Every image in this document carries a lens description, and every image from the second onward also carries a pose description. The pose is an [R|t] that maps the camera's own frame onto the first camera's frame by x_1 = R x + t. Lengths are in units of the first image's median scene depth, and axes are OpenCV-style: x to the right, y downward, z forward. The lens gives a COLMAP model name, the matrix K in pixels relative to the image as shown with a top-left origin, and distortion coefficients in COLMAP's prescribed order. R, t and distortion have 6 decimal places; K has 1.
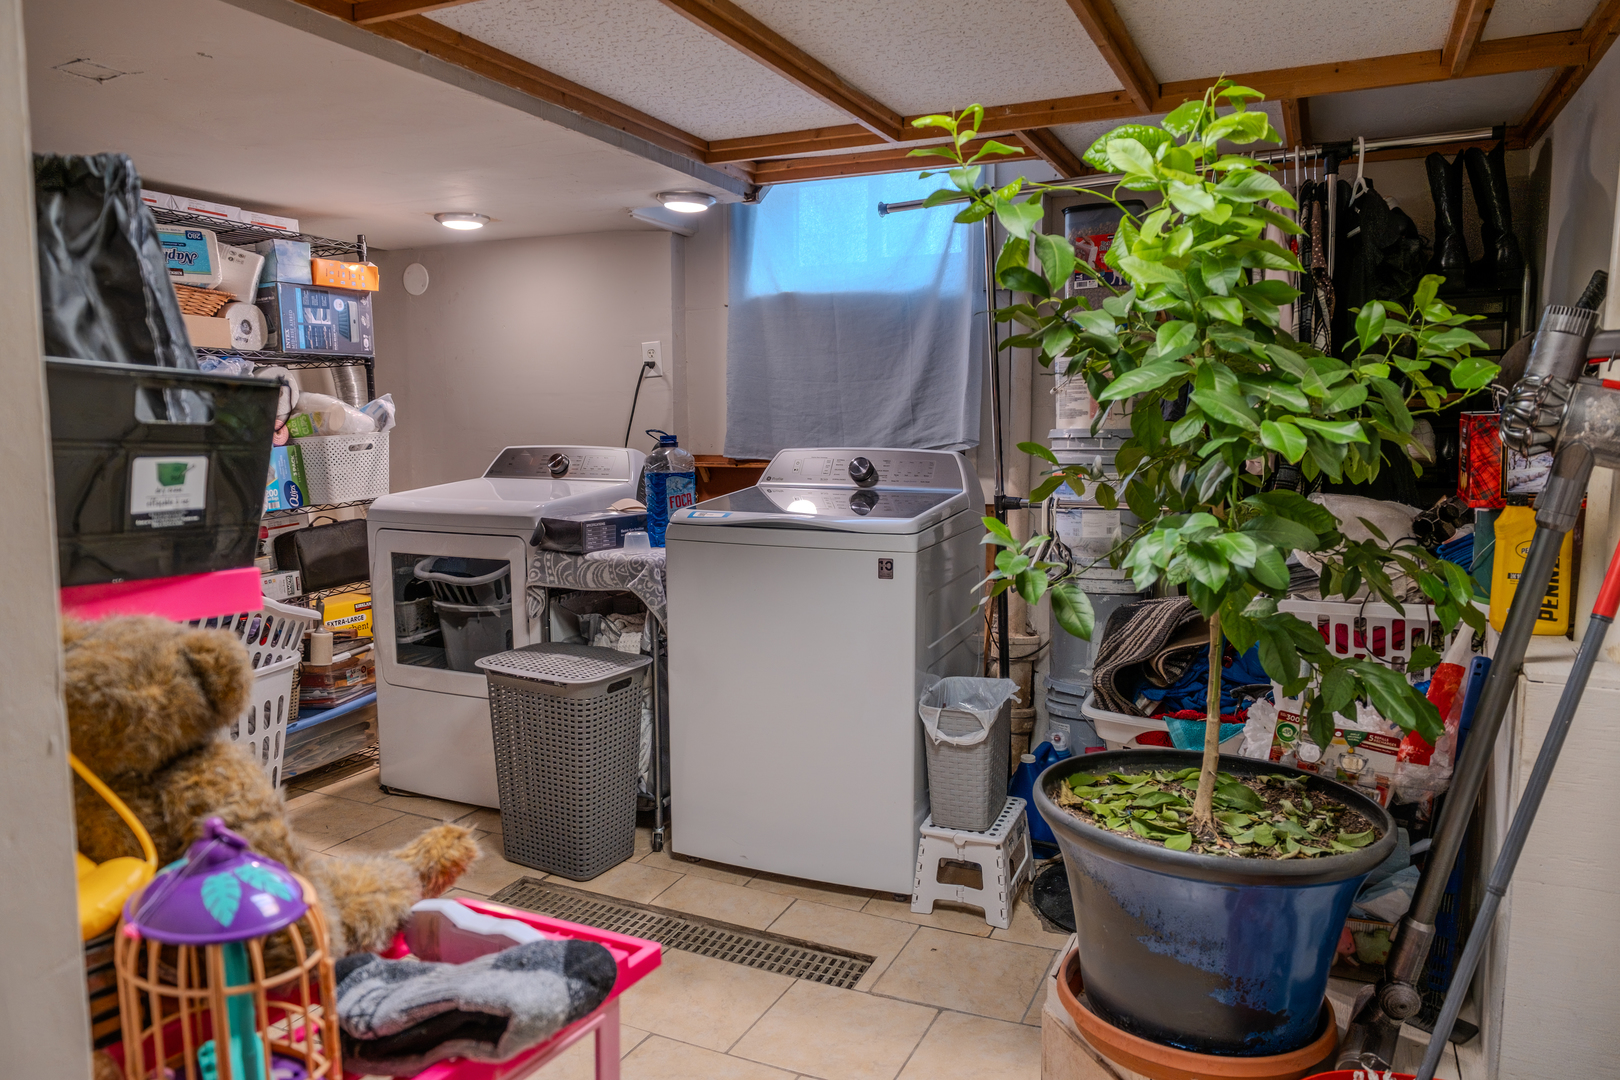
lens RADIAL K [[1092.3, 0, 812.9], [0, 1092.3, 536.9], [0, 0, 1]] dist [-0.016449, -0.002773]
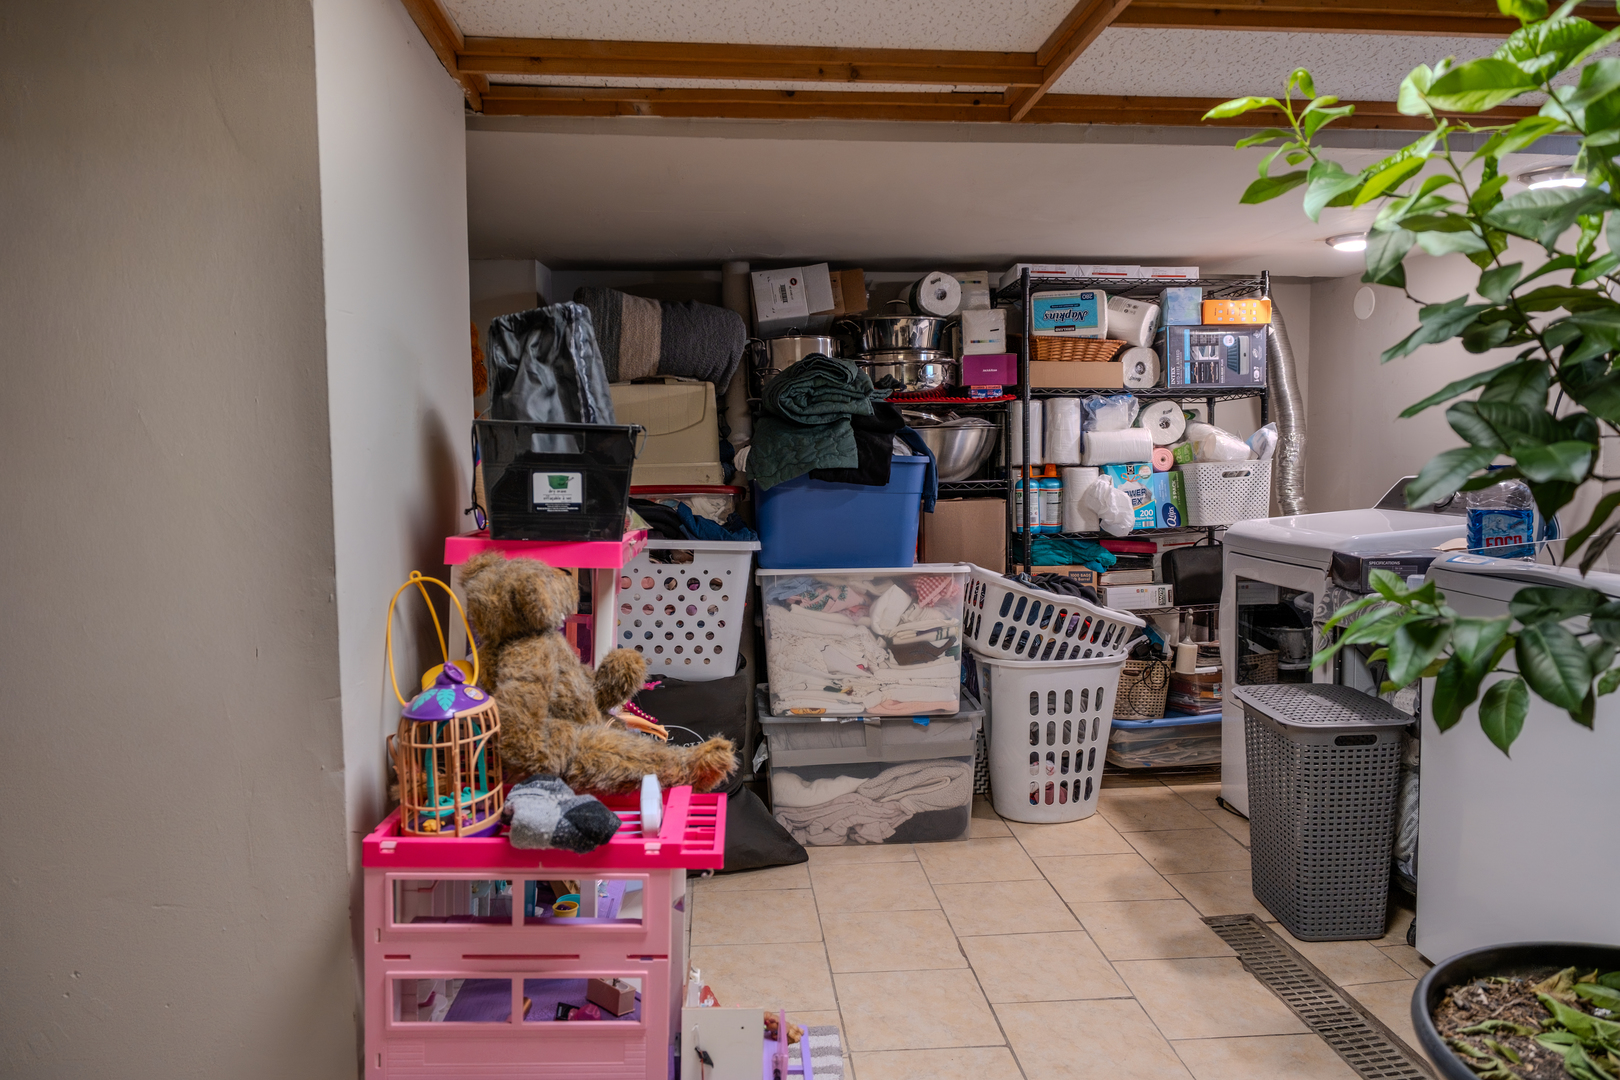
lens RADIAL K [[1092.3, 0, 809.8], [0, 1092.3, 543.7], [0, 0, 1]] dist [-0.016449, -0.002773]
pose [[0.497774, 0.068745, -0.864578, 0.312766], [-0.085323, 0.995900, 0.030063, -0.012683], [0.863099, 0.058804, 0.501599, 0.129153]]
